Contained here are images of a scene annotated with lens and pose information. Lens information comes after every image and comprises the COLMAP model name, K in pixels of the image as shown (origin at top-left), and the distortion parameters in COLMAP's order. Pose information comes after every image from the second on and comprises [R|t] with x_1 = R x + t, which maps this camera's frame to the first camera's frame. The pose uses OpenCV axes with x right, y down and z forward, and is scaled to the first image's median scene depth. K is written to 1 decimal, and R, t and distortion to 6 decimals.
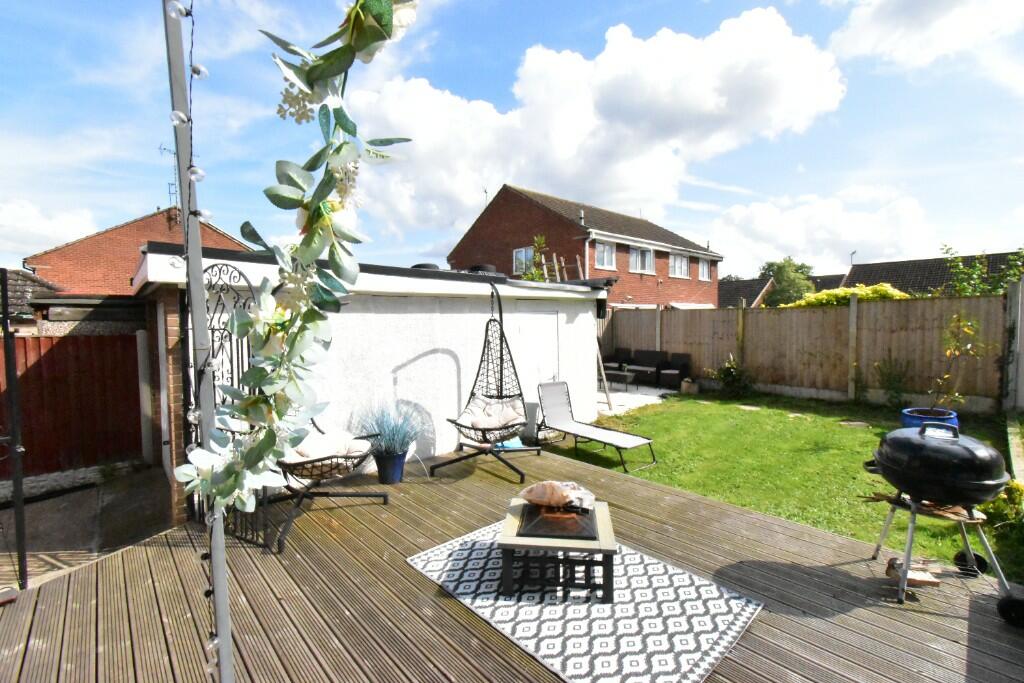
lens RADIAL K [[454.9, 0, 512.0], [0, 454.9, 341.5], [0, 0, 1]] dist [0.000459, 0.000085]
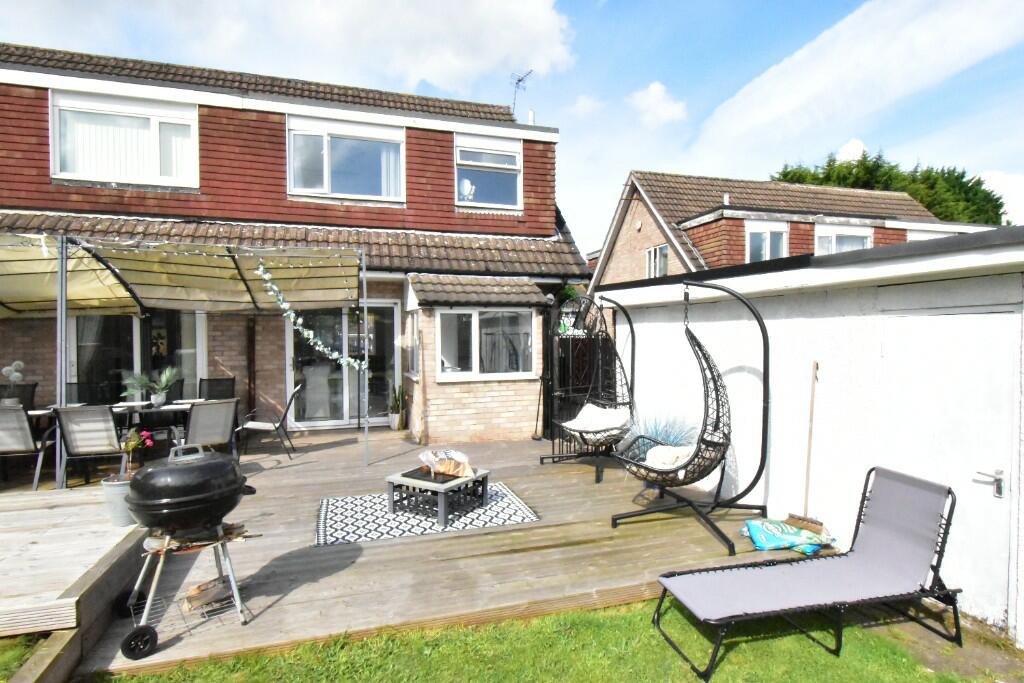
lens RADIAL K [[541.8, 0, 512.0], [0, 541.8, 341.5], [0, 0, 1]] dist [-0.001206, -0.000123]
pose [[-0.425663, 0.036163, -0.904159, 1.515208], [-0.027596, 0.998218, 0.052917, -0.116781], [0.904461, 0.047476, -0.423907, 1.899102]]
